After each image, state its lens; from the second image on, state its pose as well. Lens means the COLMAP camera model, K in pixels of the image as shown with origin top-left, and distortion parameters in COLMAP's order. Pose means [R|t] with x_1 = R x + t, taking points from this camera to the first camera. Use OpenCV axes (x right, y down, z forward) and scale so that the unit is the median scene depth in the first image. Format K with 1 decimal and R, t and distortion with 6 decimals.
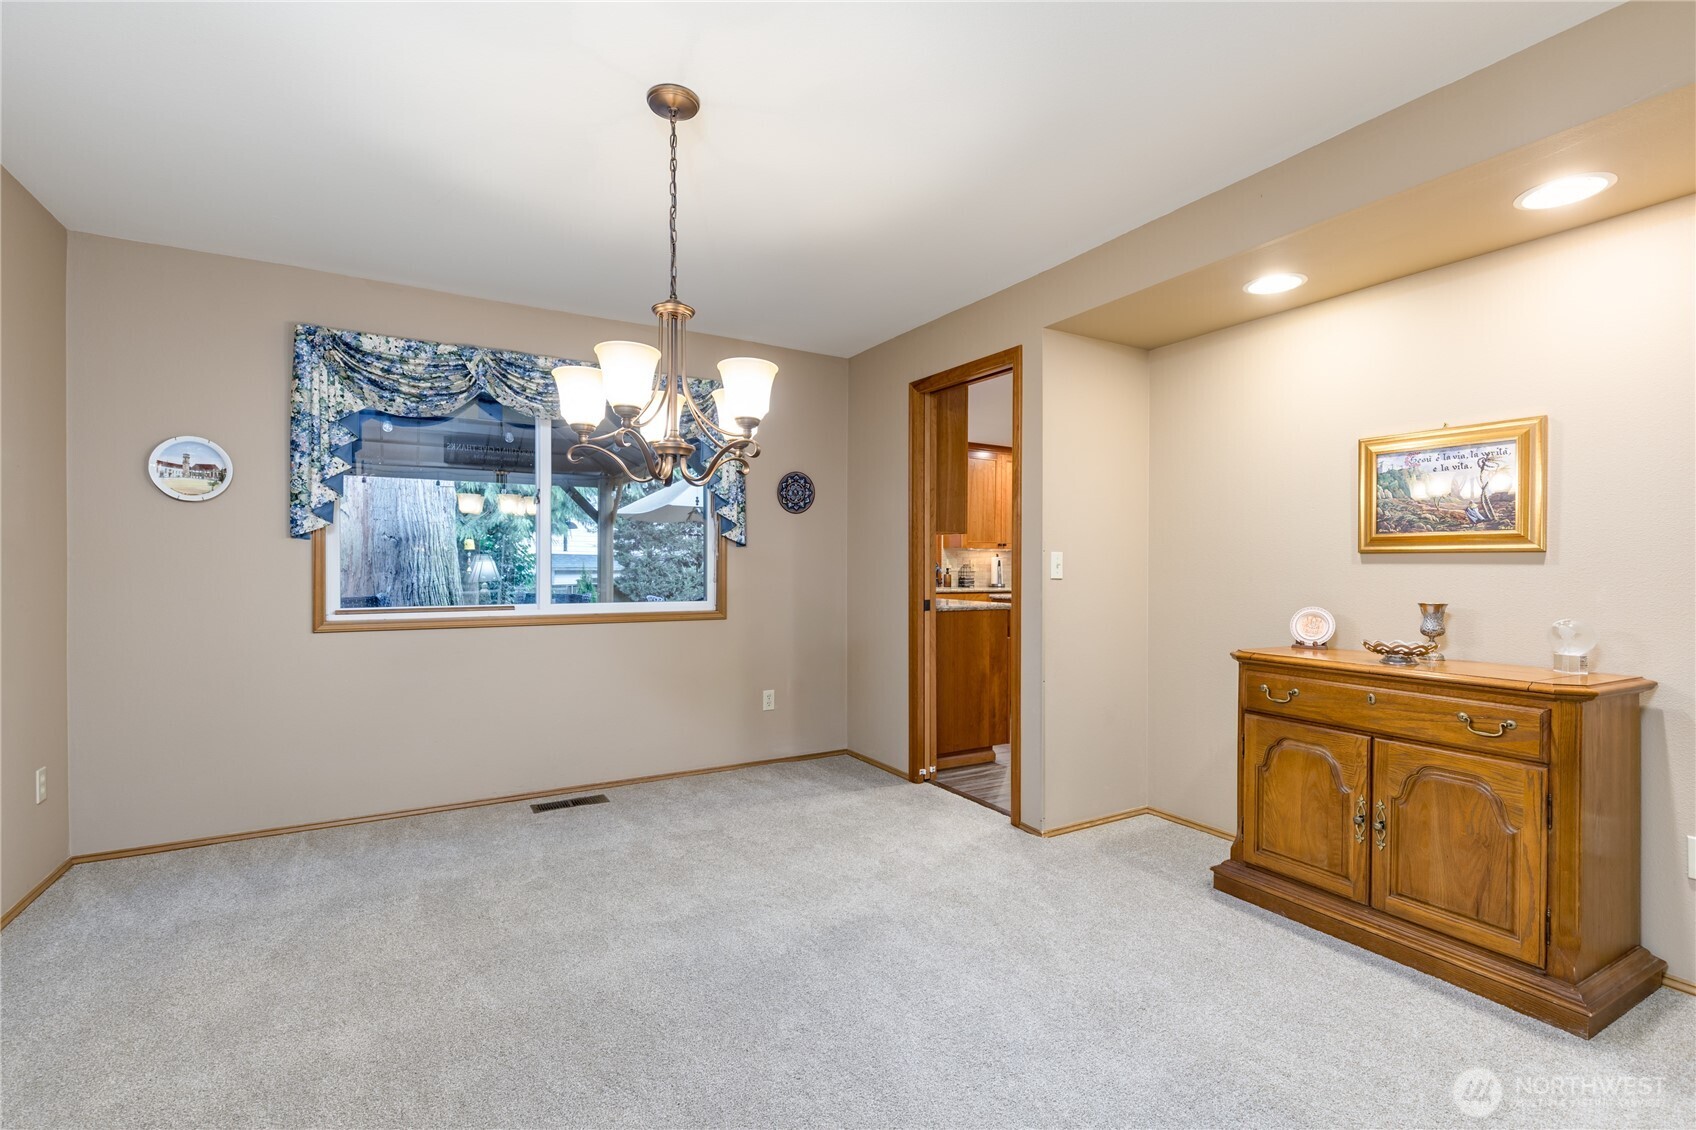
lens RADIAL K [[776.6, 0, 850.5], [0, 776.6, 567.3], [0, 0, 1]] dist [0.004491, 0.001185]
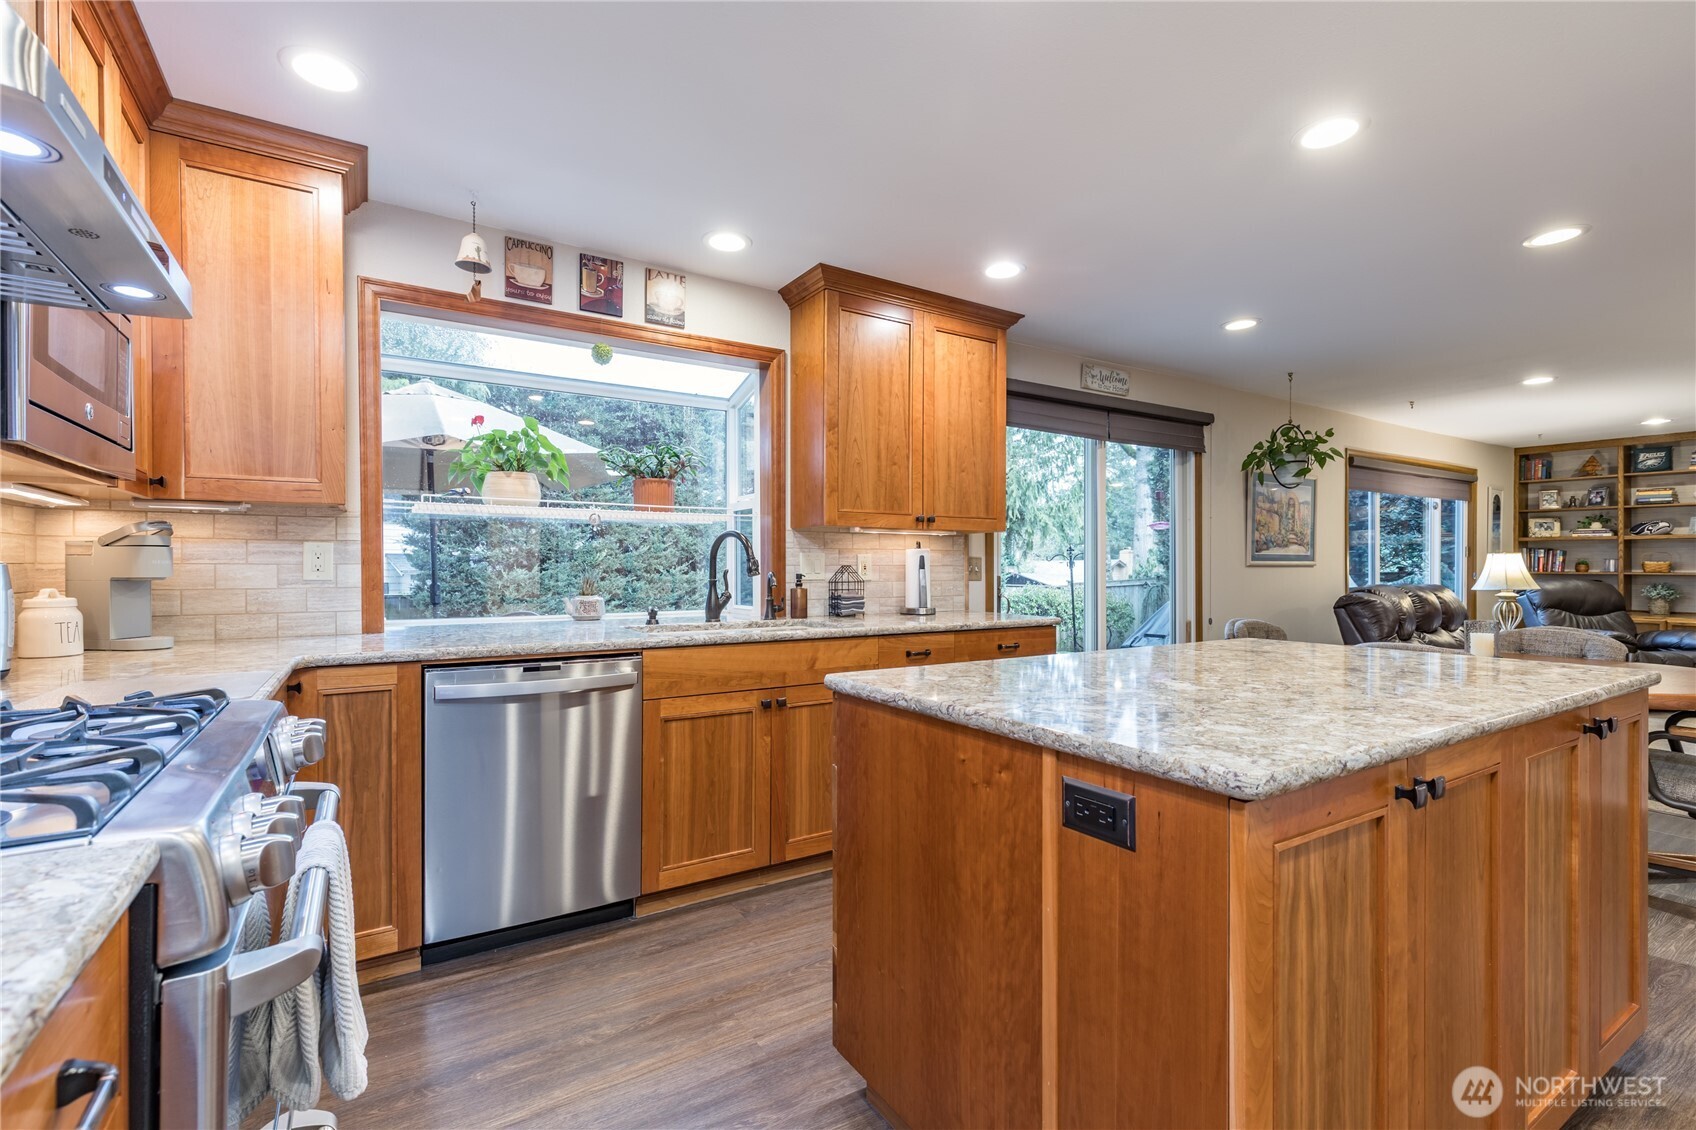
lens RADIAL K [[776.6, 0, 885.1], [0, 776.6, 572.9], [0, 0, 1]] dist [0.004491, 0.001185]
pose [[0.997310, -0.004360, 0.073168, 0.138647], [0.003972, 0.999977, 0.005449, -0.001728], [-0.073190, -0.005144, 0.997305, 0.559588]]
